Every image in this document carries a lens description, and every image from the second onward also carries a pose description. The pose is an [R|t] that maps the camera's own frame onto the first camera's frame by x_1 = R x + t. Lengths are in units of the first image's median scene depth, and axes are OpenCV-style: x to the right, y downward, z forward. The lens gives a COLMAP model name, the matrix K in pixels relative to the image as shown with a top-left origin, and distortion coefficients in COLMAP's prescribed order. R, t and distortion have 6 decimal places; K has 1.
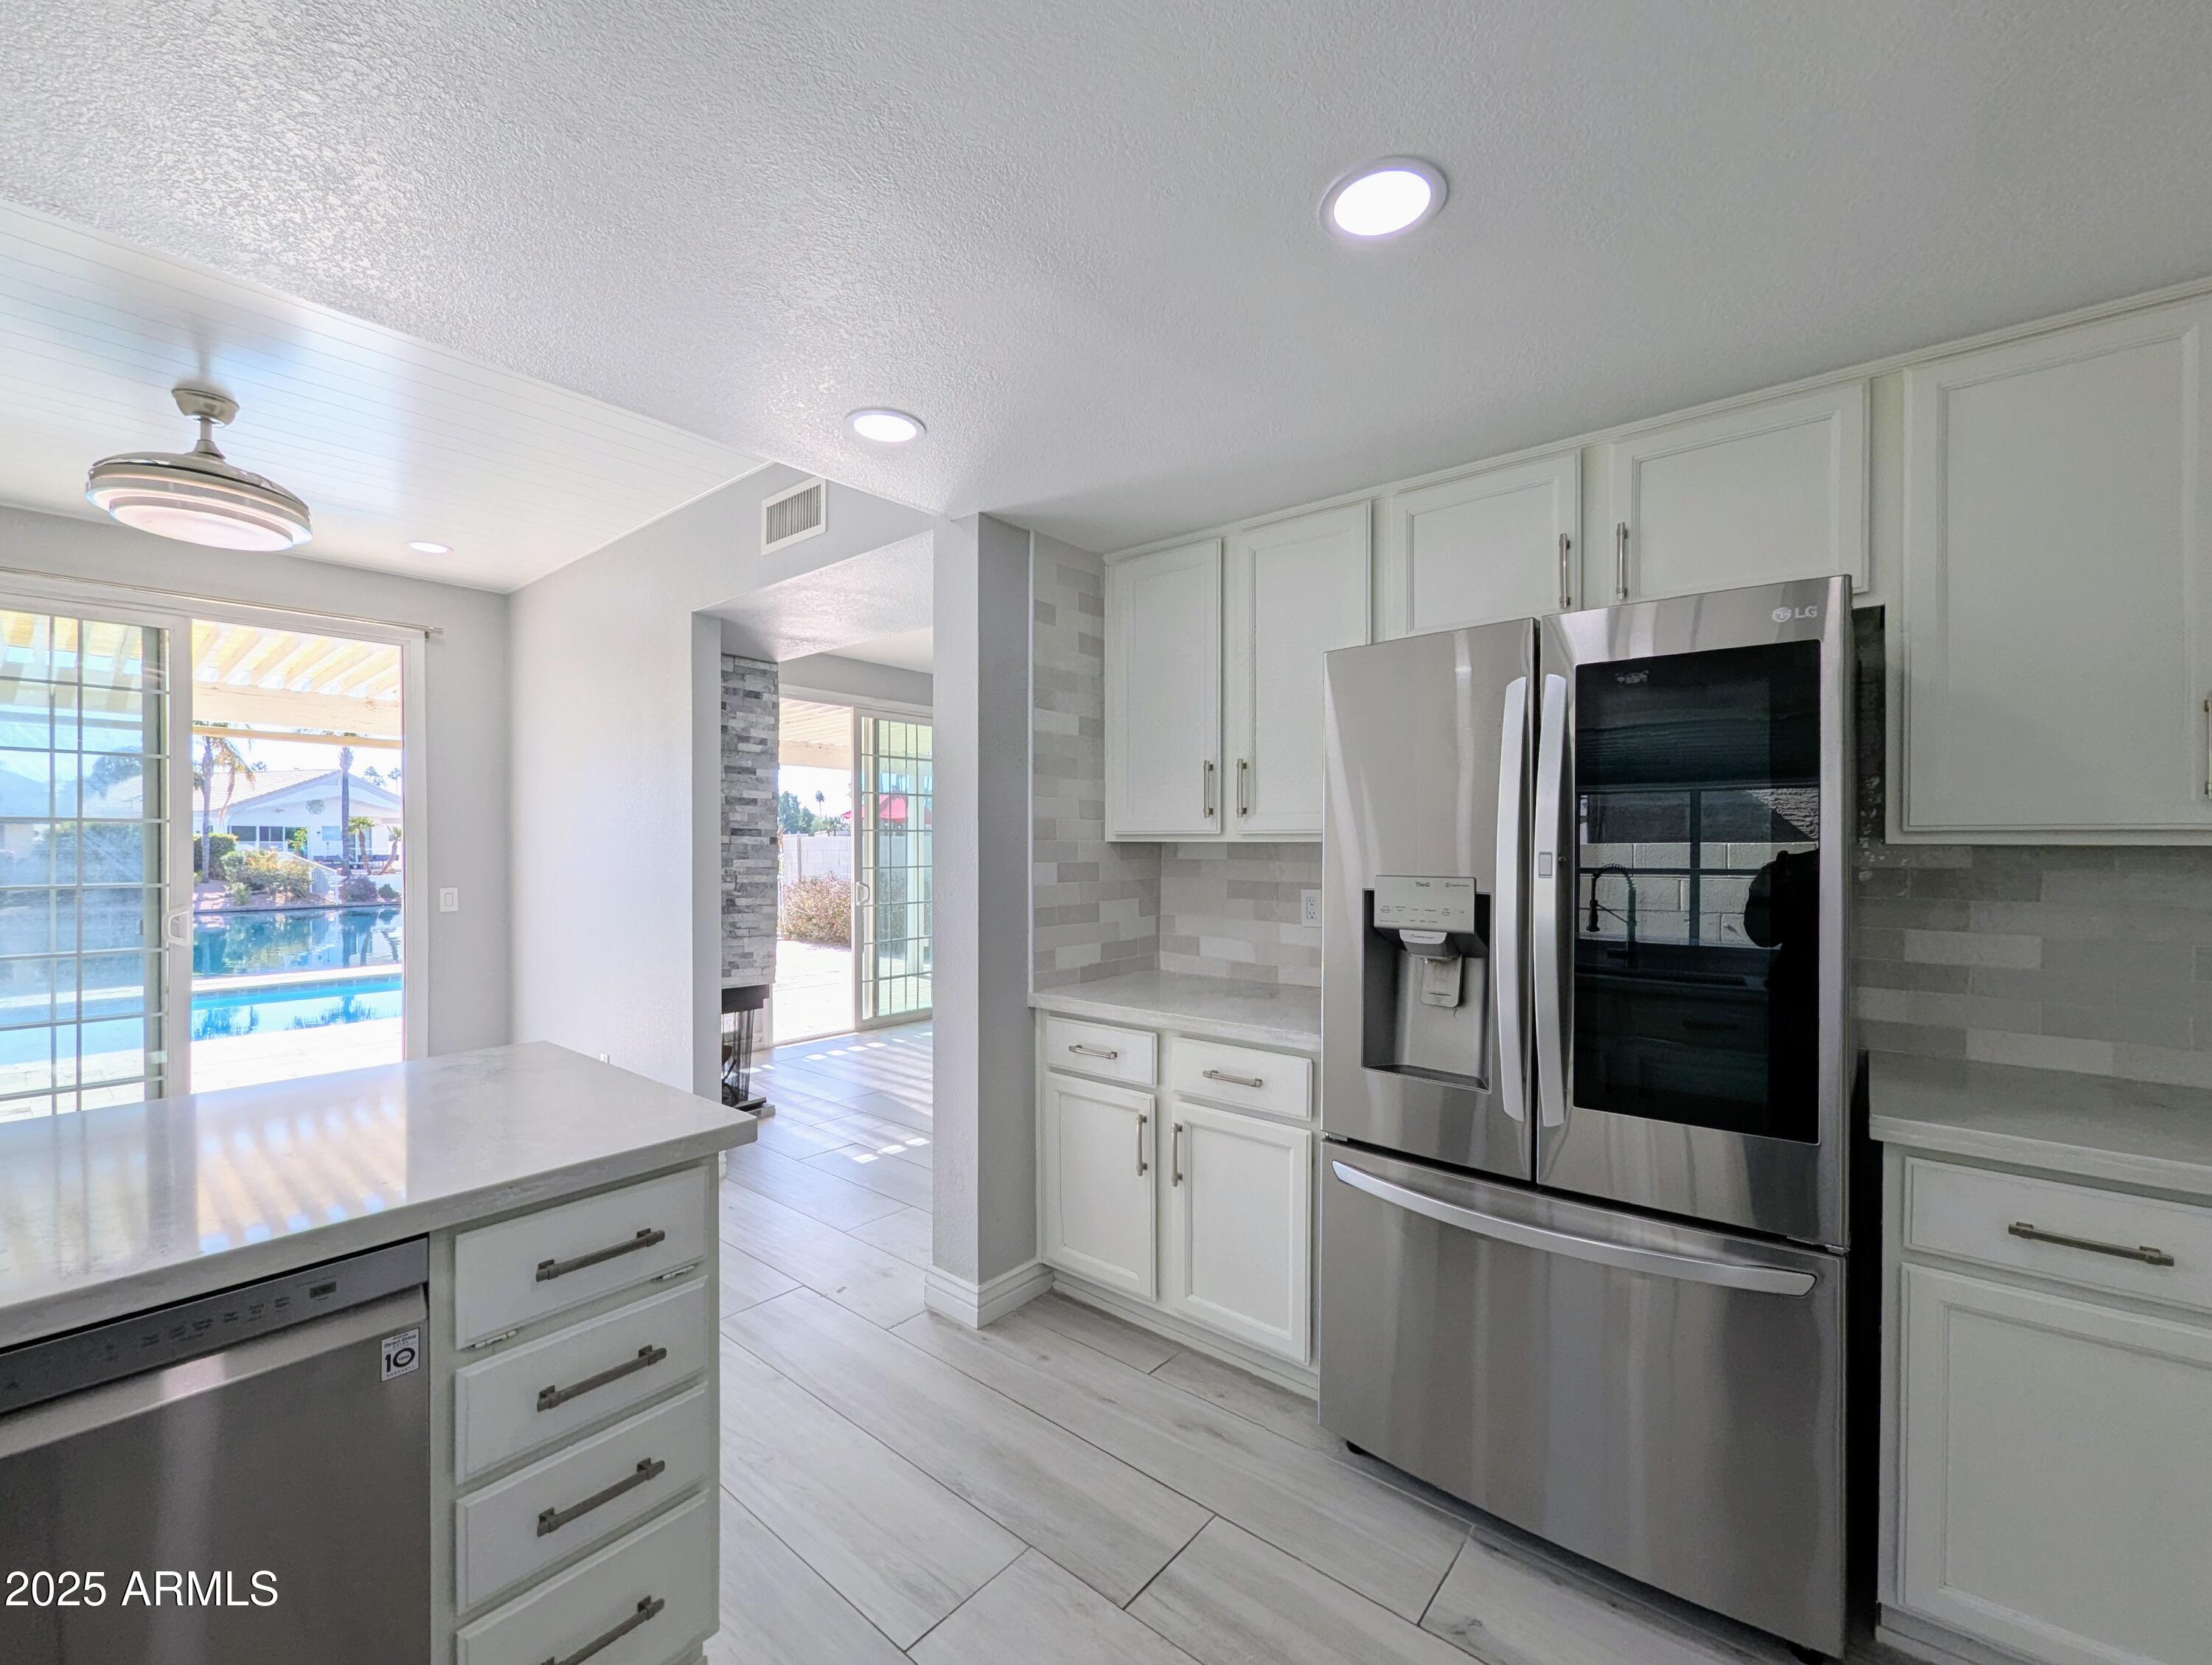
lens RADIAL K [[914.9, 0, 1106.3], [0, 914.9, 849.8], [0, 0, 1]] dist [-0.001481, -0.000332]
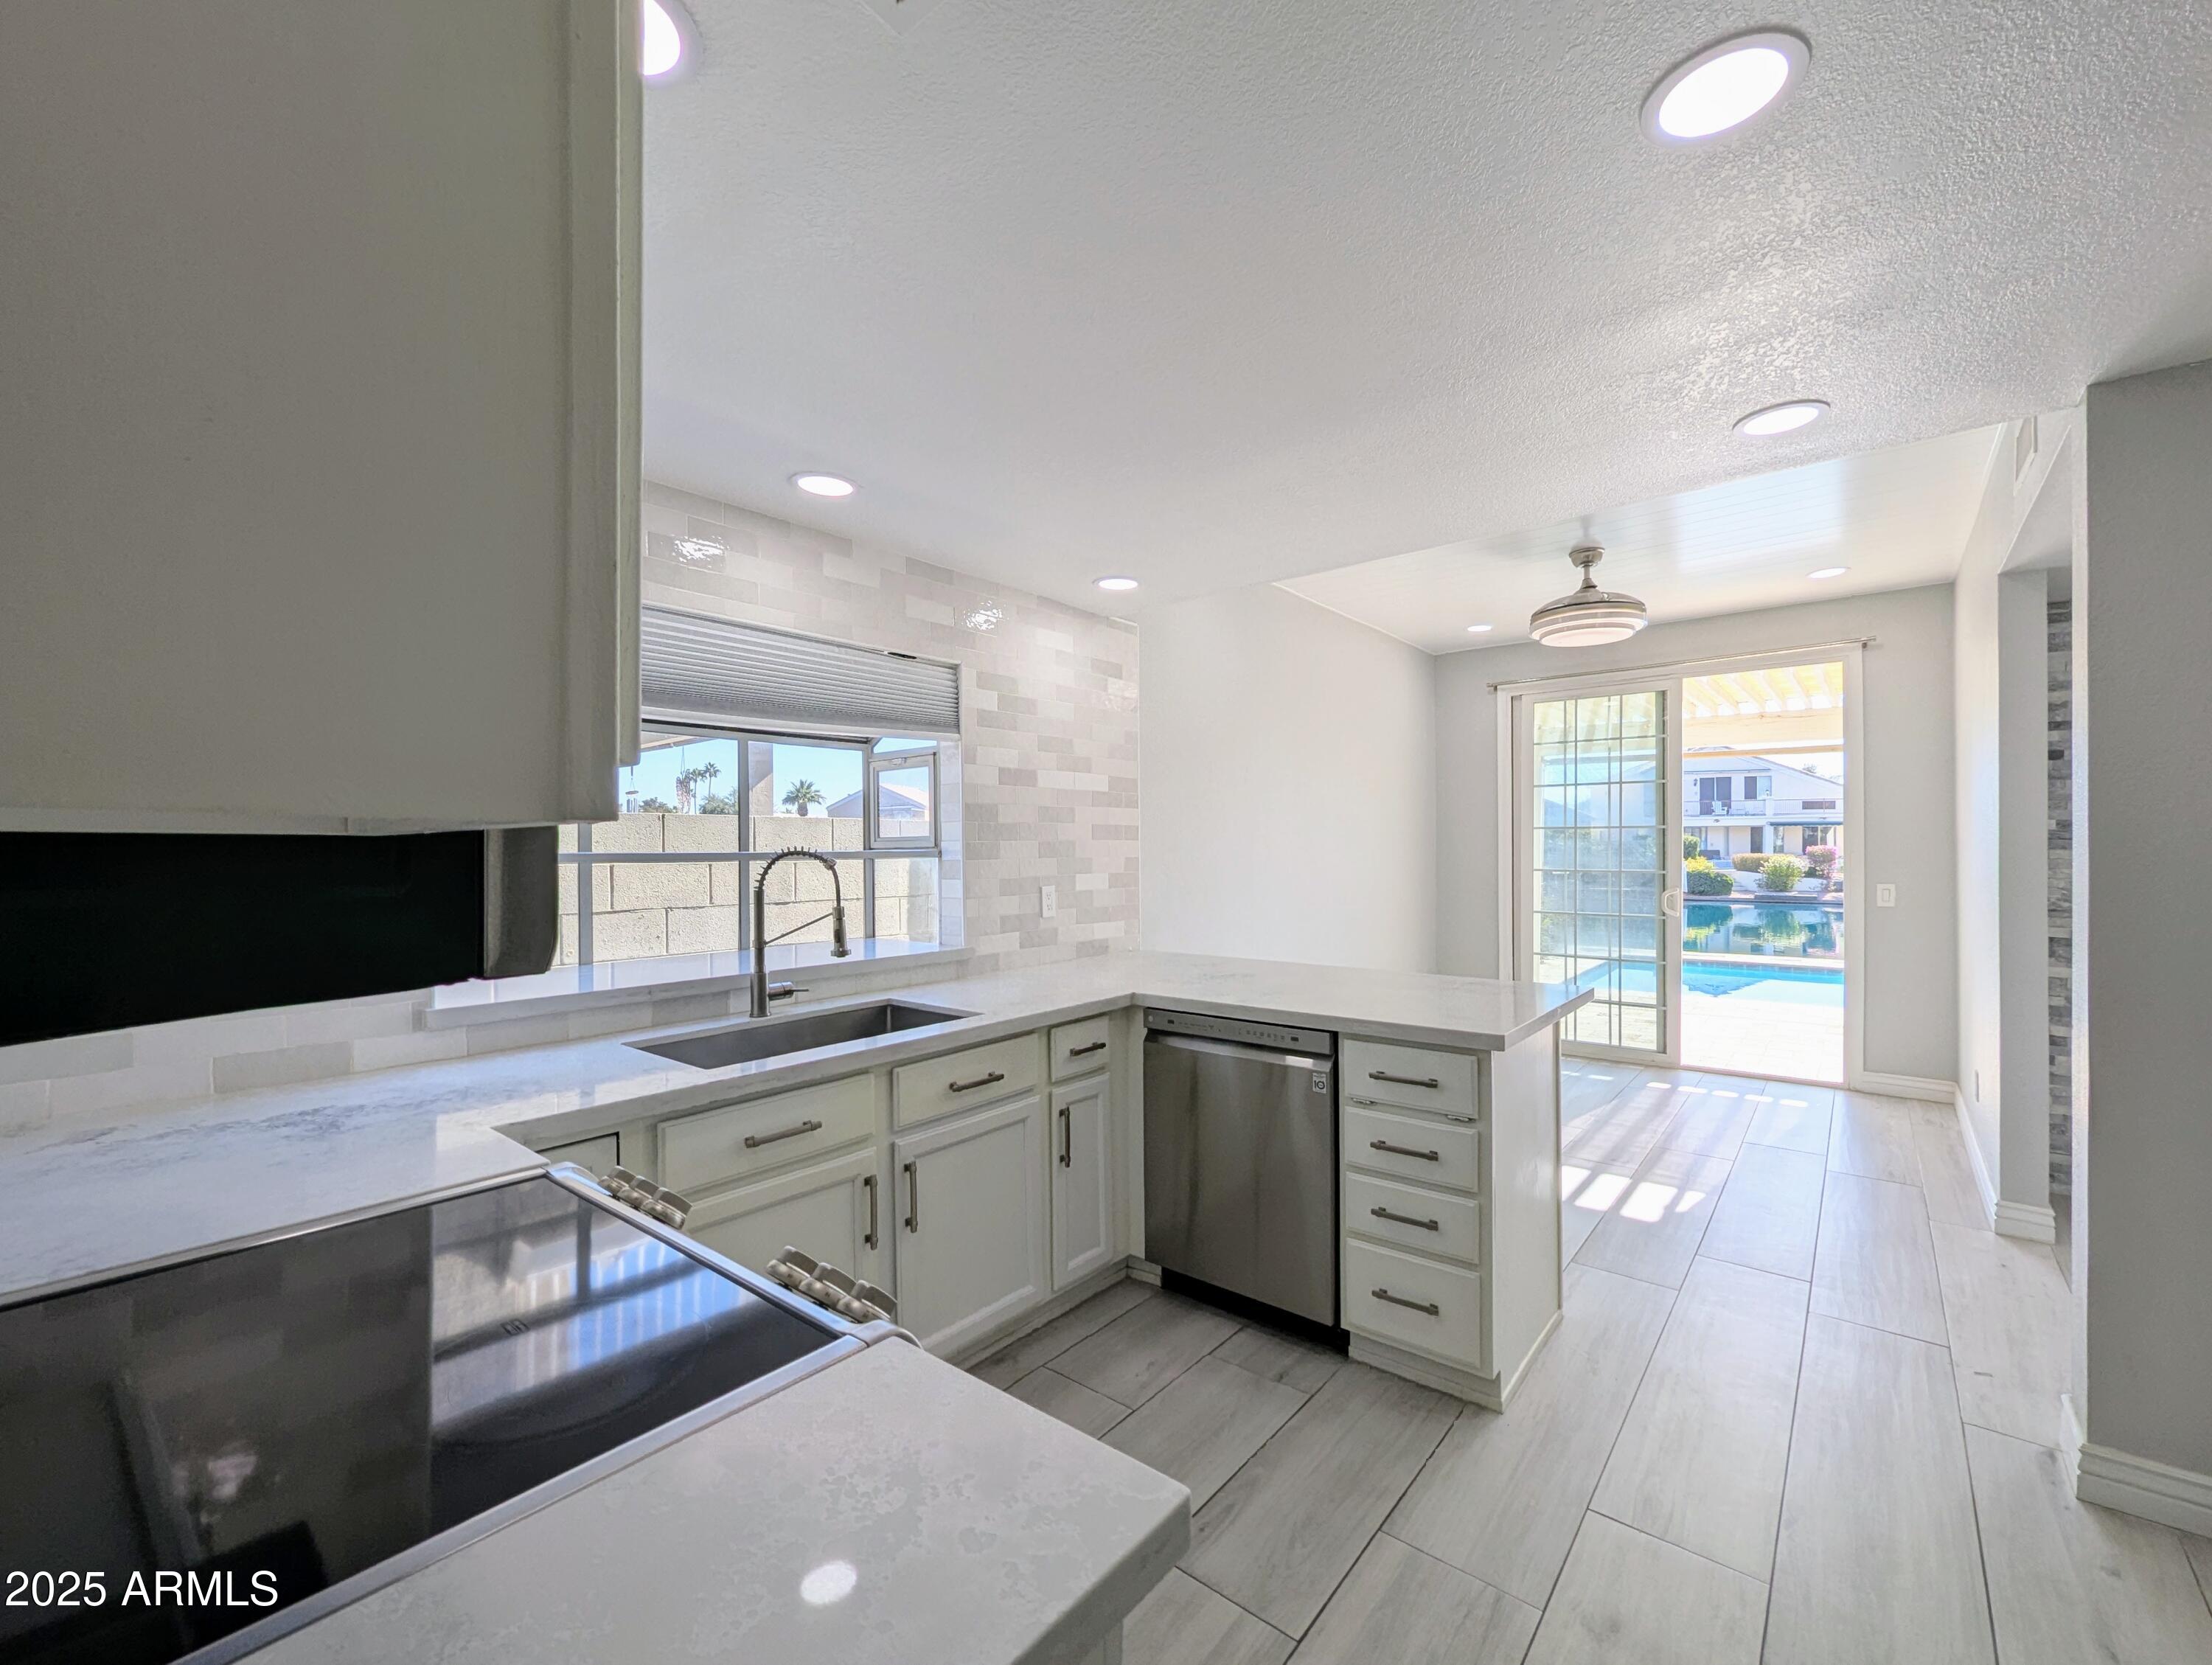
lens RADIAL K [[914.9, 0, 1108.4], [0, 914.9, 840.6], [0, 0, 1]] dist [-0.001481, -0.000332]
pose [[0.007149, -0.006792, -0.999951, 0.530257], [0.000792, 0.999977, -0.006786, -0.001846], [0.999974, -0.000744, 0.007154, 0.186206]]
